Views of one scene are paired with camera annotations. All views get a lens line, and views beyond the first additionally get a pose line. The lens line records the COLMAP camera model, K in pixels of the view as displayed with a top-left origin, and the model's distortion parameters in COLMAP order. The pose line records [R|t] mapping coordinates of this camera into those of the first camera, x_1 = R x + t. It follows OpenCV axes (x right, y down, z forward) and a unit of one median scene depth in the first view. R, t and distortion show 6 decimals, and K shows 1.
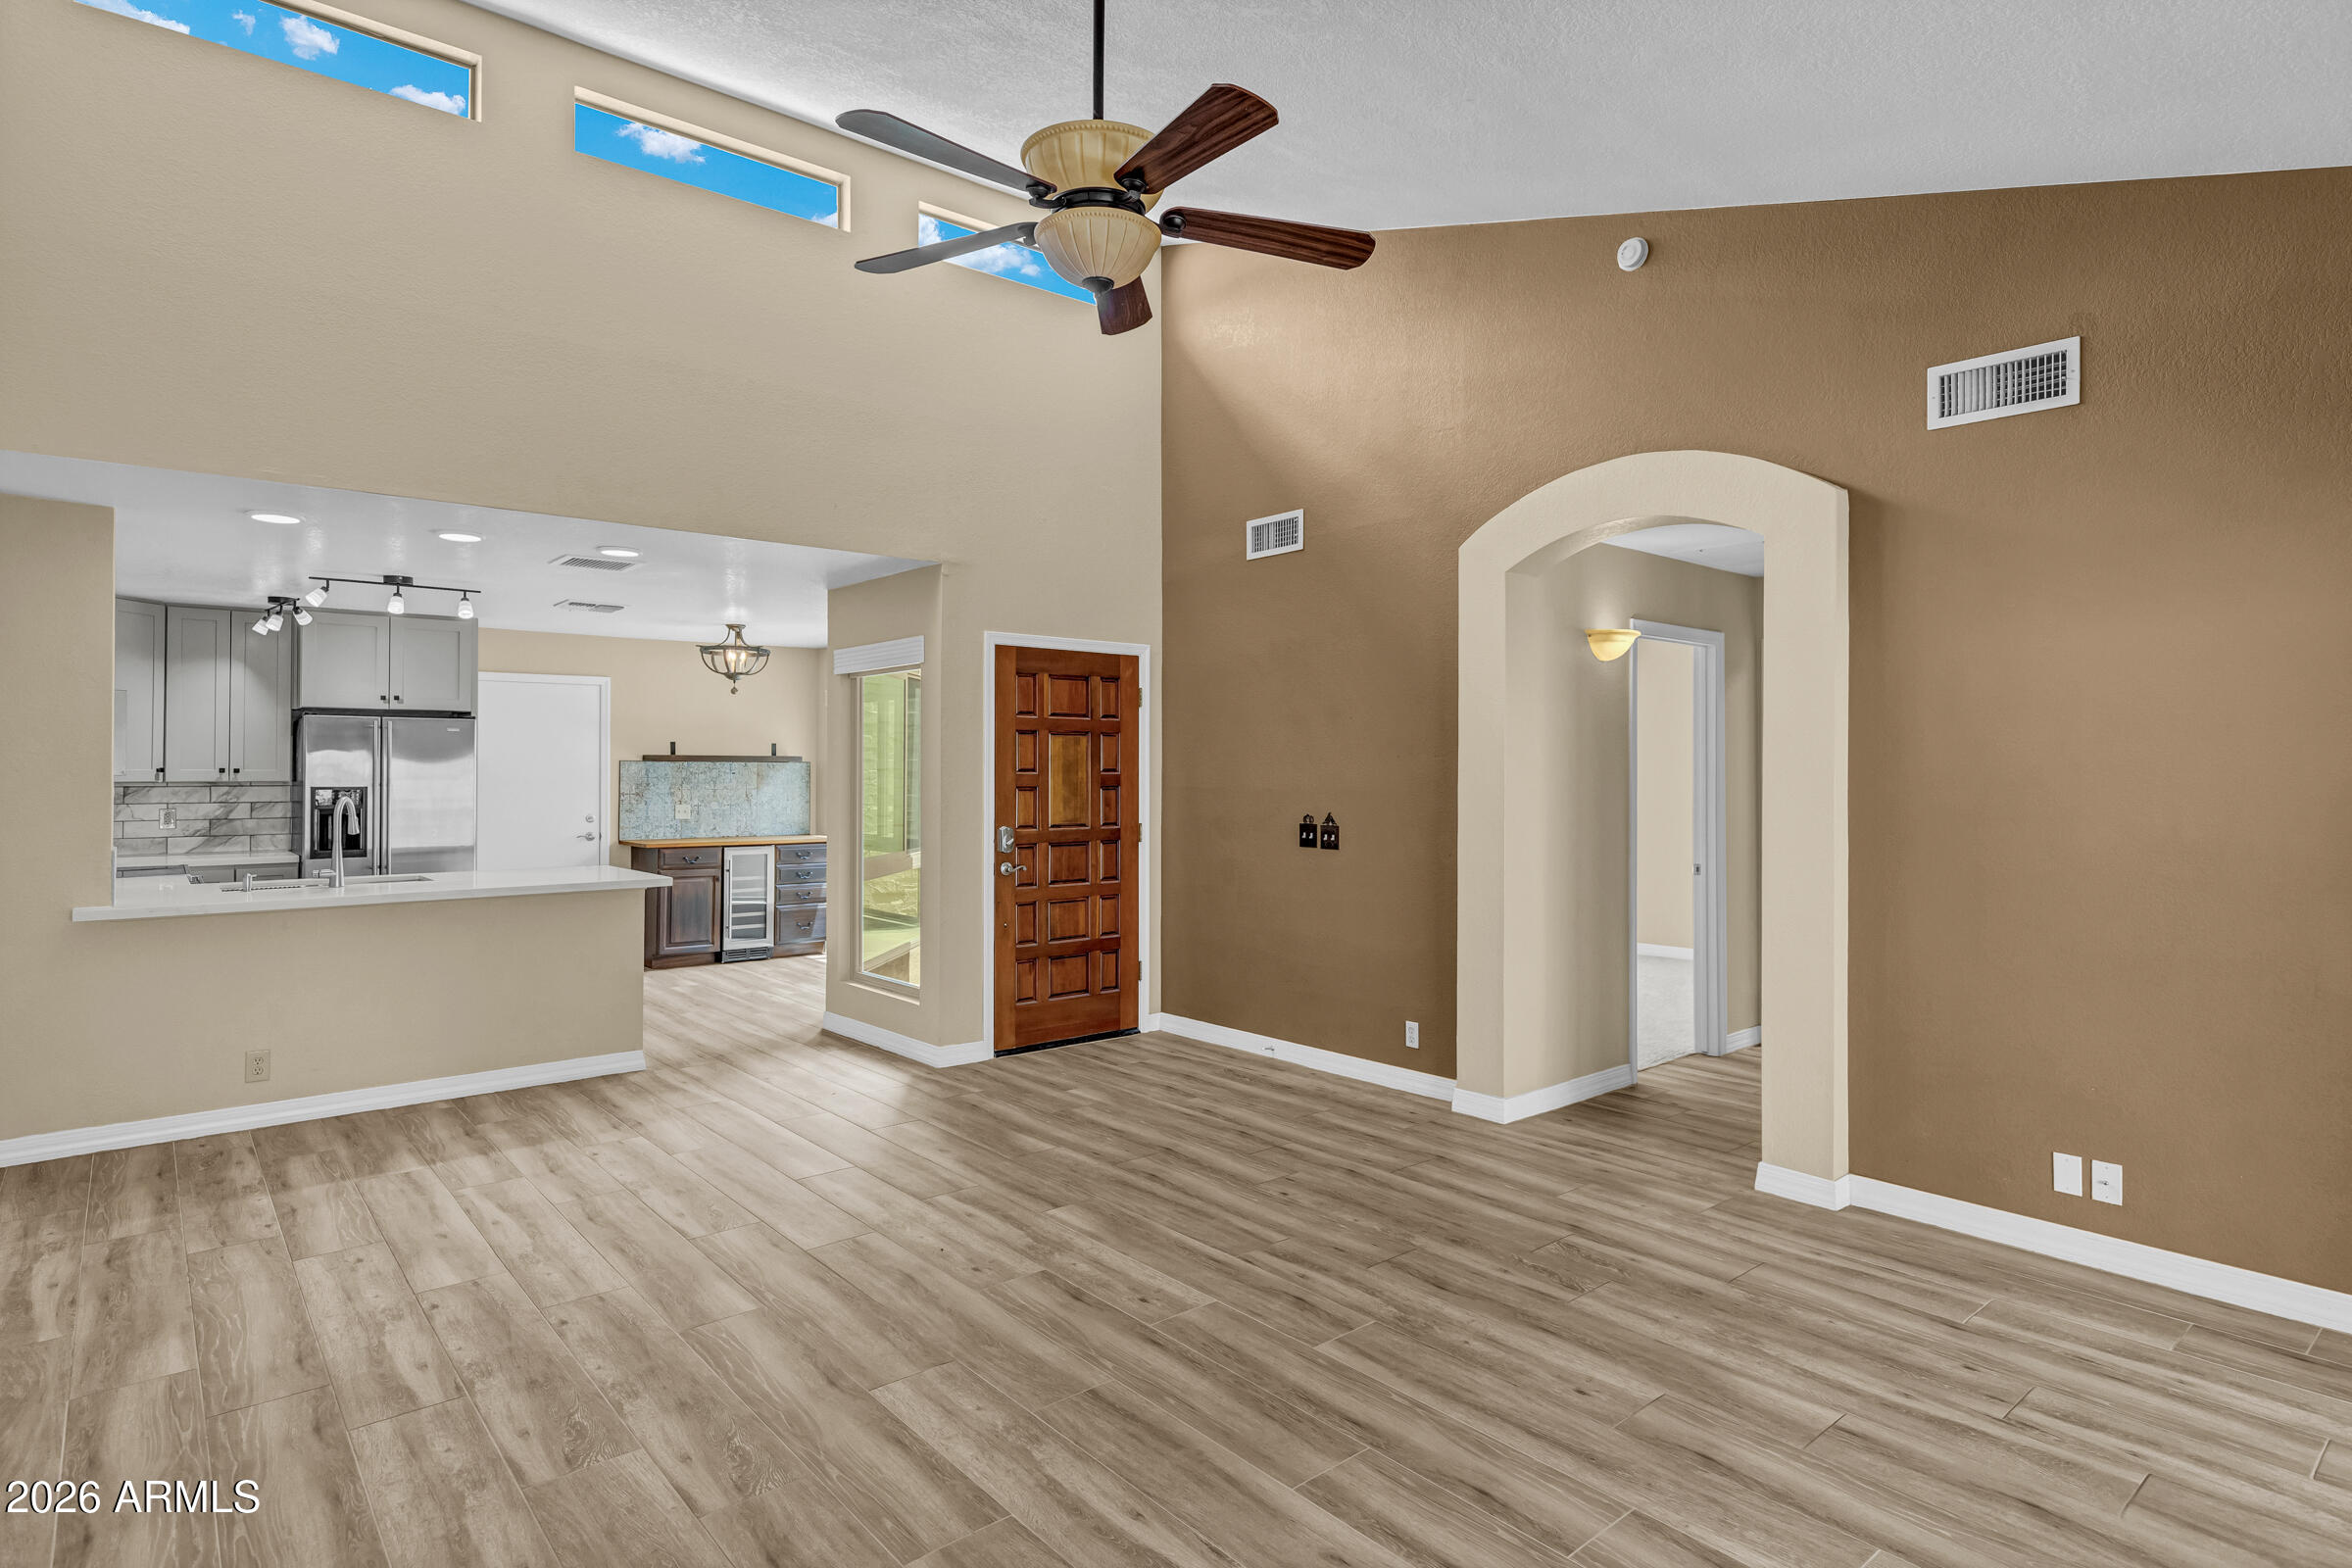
lens RADIAL K [[1240.9, 0, 1183.0], [0, 1240.9, 775.0], [0, 0, 1]] dist [0.004919, 0.000279]
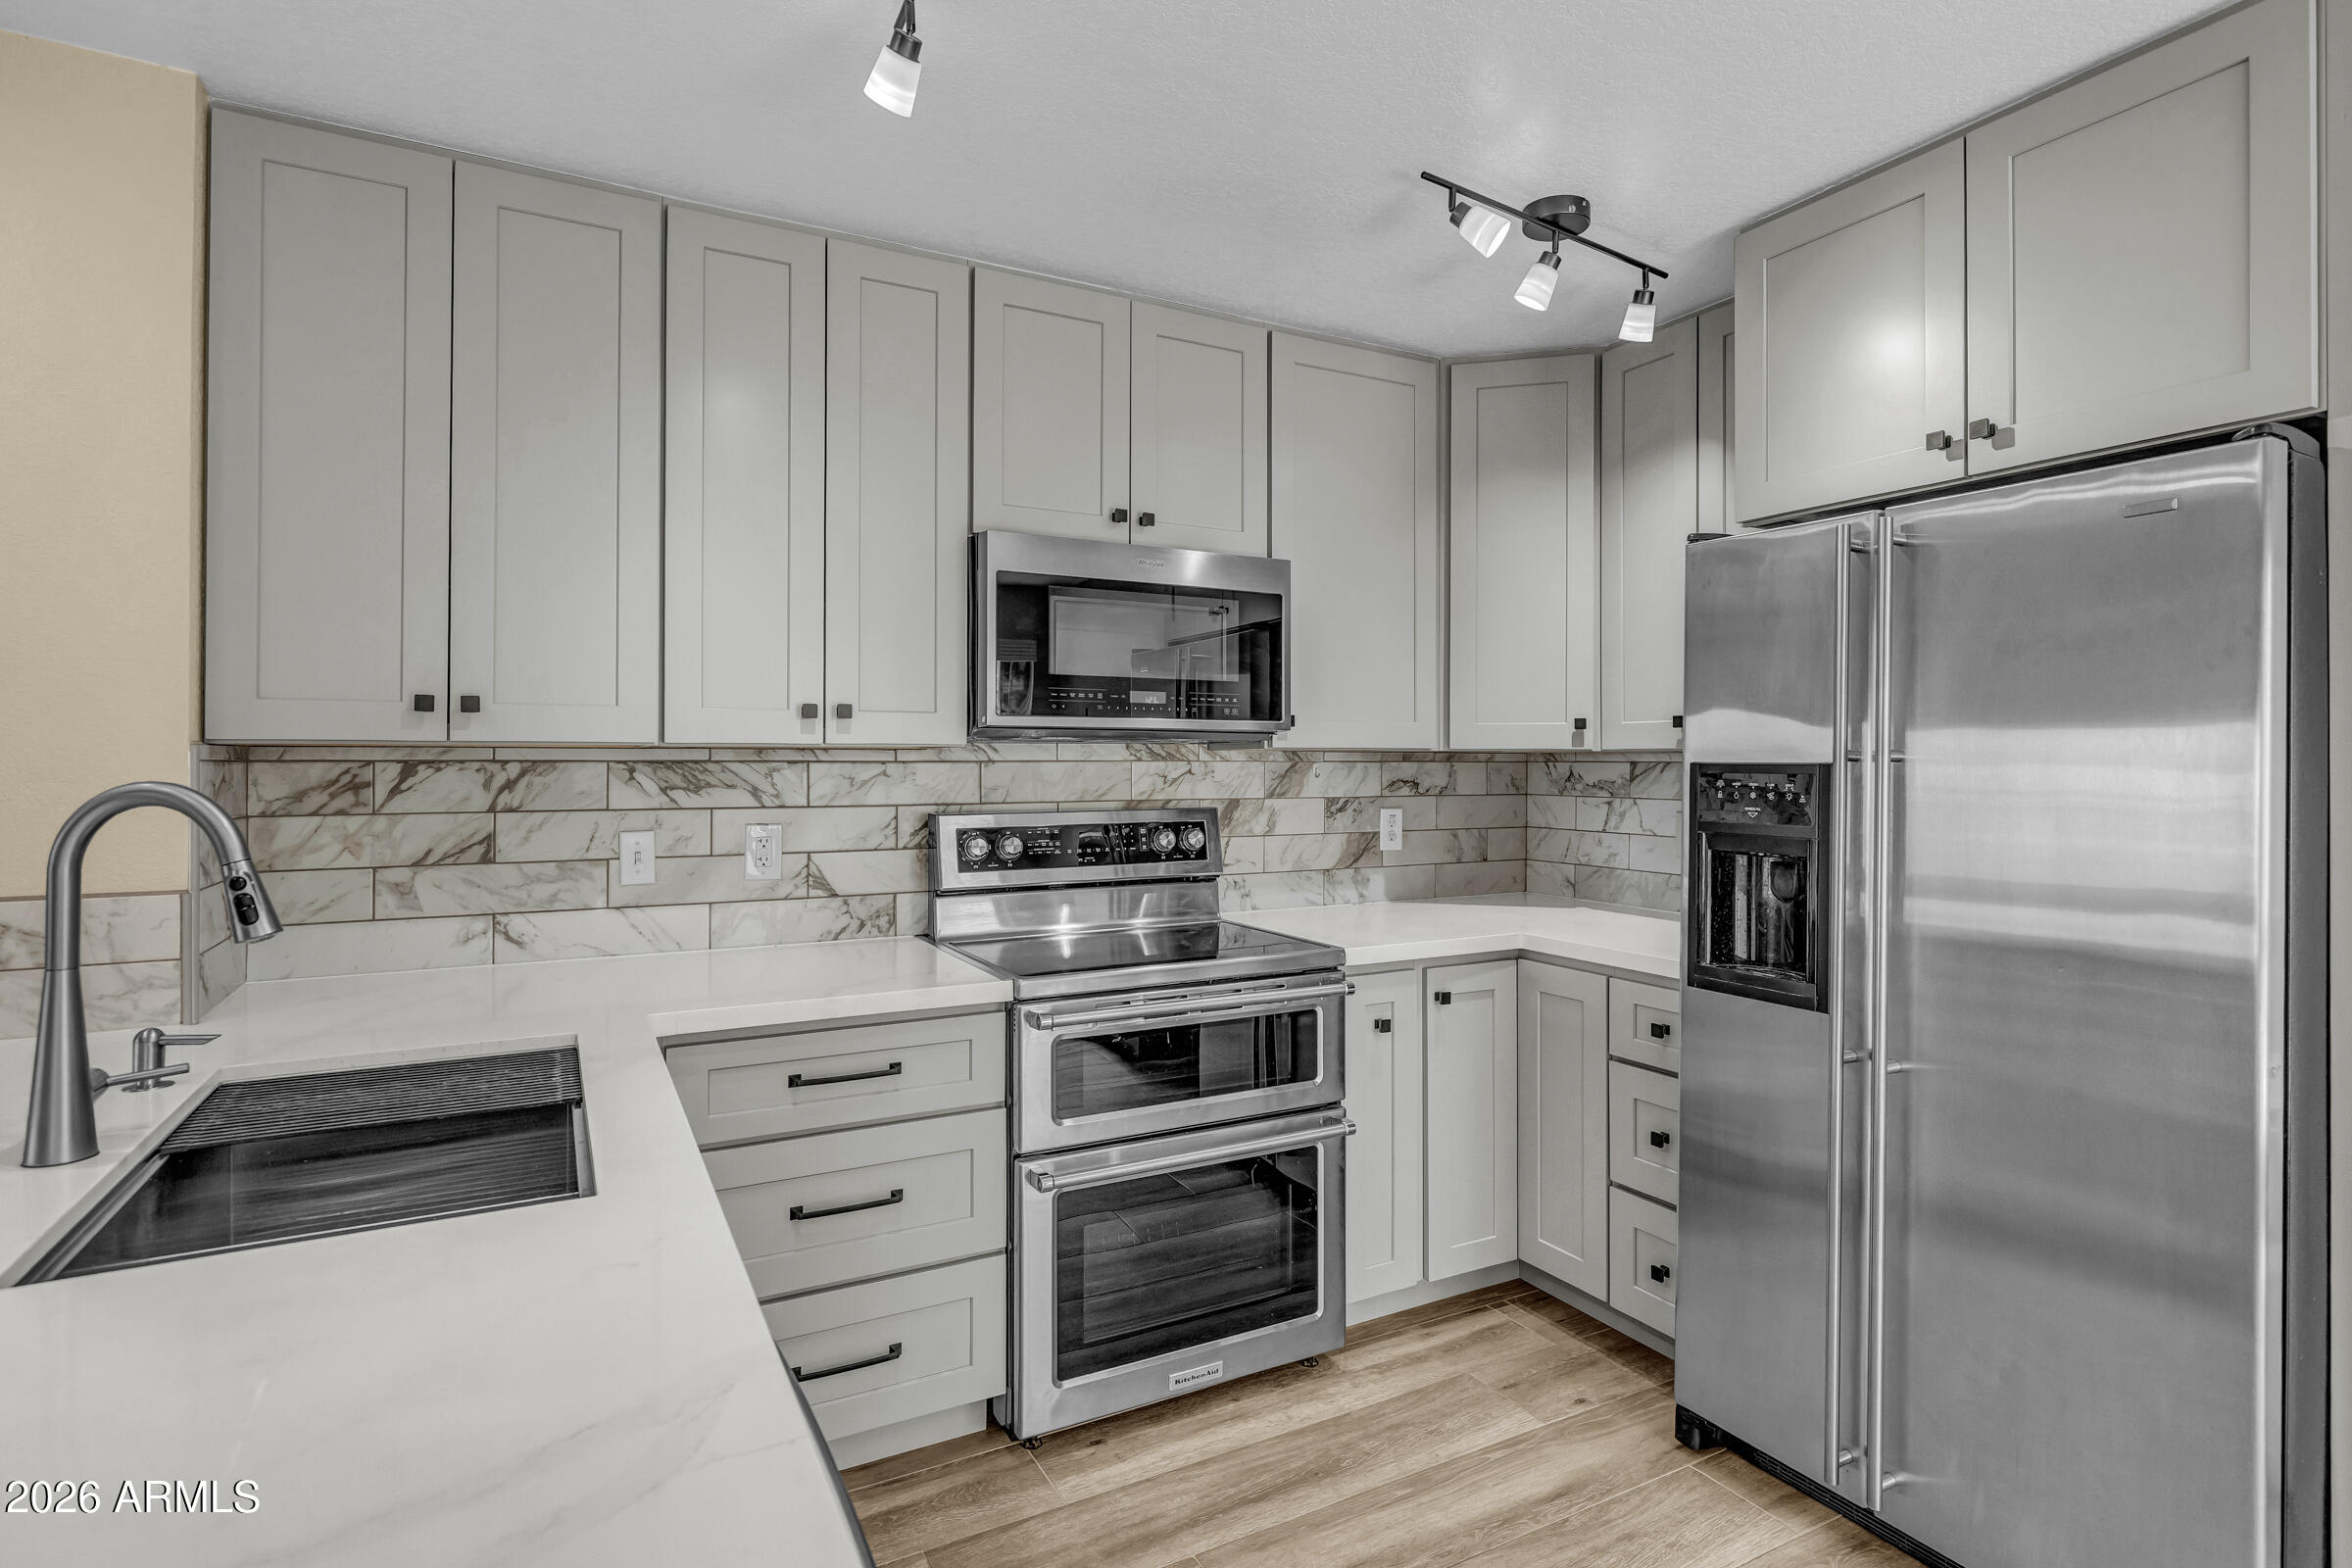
lens RADIAL K [[1196.2, 0, 1210.7], [0, 1196.2, 749.0], [0, 0, 1]] dist [0.001983, -0.000201]
pose [[-0.197516, -0.007277, -0.980273, -0.668274], [-0.005508, 0.999965, -0.006313, 0.015377], [0.980284, 0.004152, -0.197549, 1.683579]]
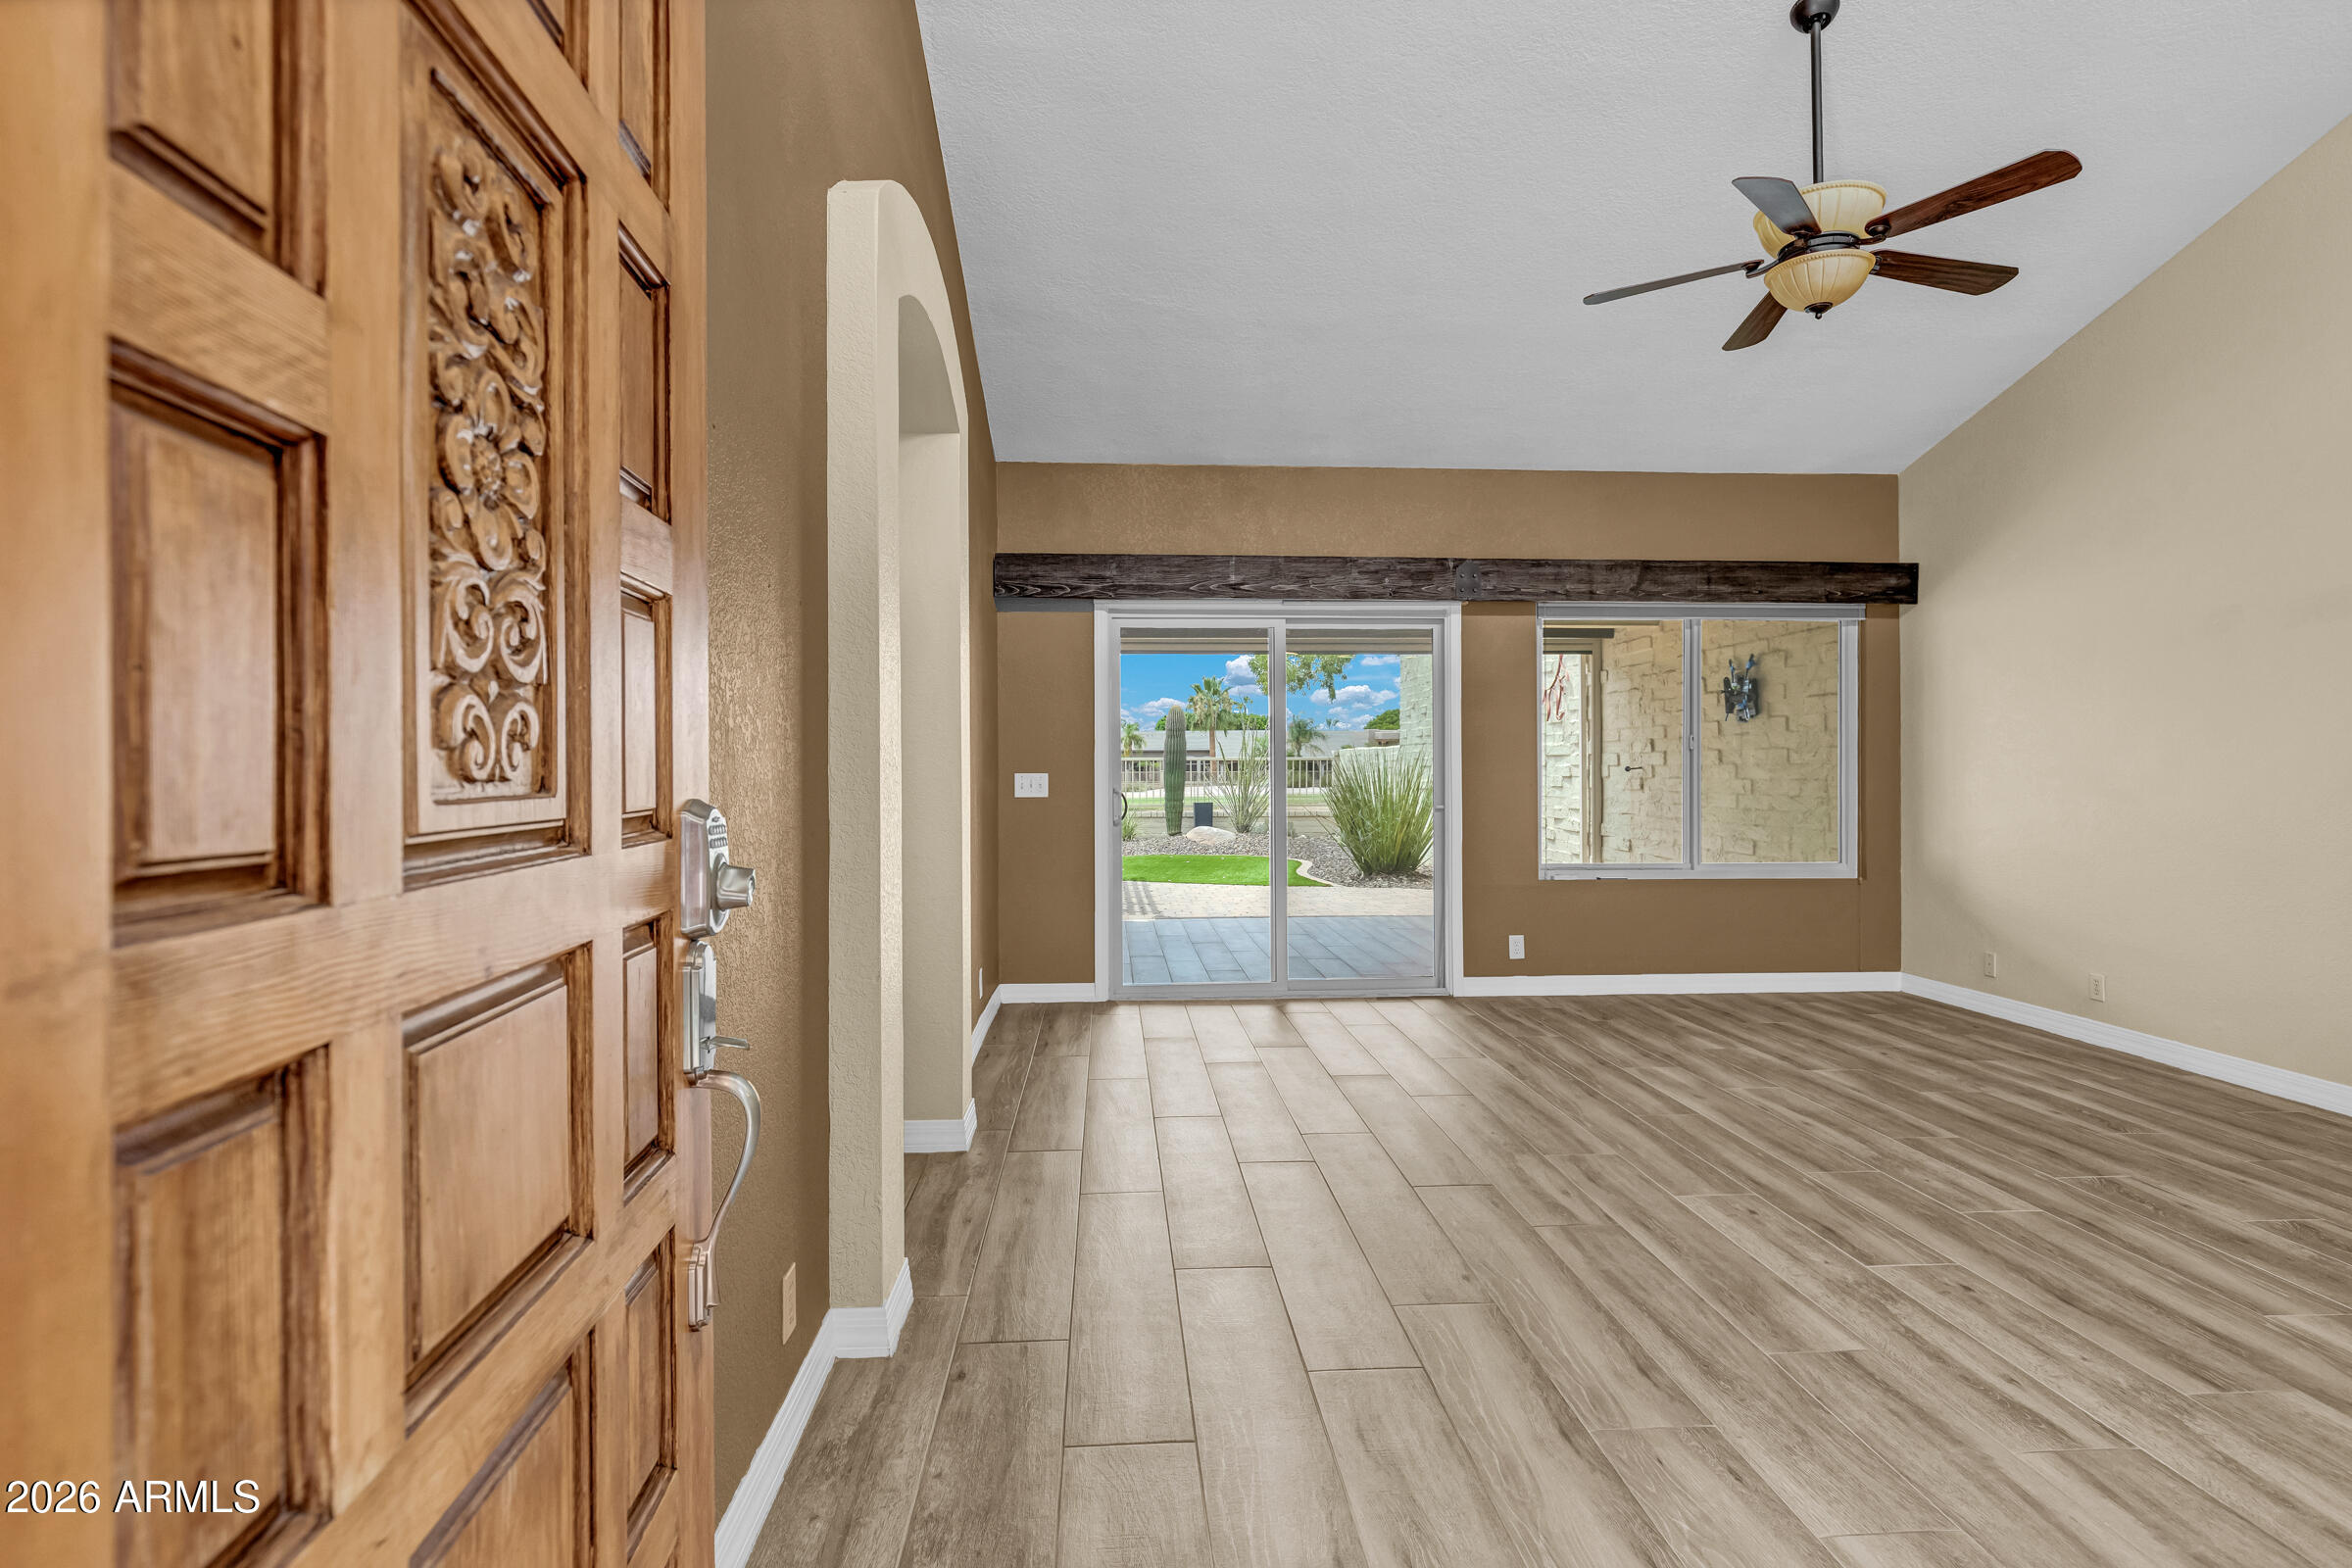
lens RADIAL K [[1168.0, 0, 1180.2], [0, 1168.0, 764.0], [0, 0, 1]] dist [-0.003868, -0.001508]
pose [[-0.799670, 0.003859, 0.600427, -0.183993], [0.006854, 0.999973, 0.002701, 0.050750], [-0.600400, 0.006275, -0.799675, 1.641397]]
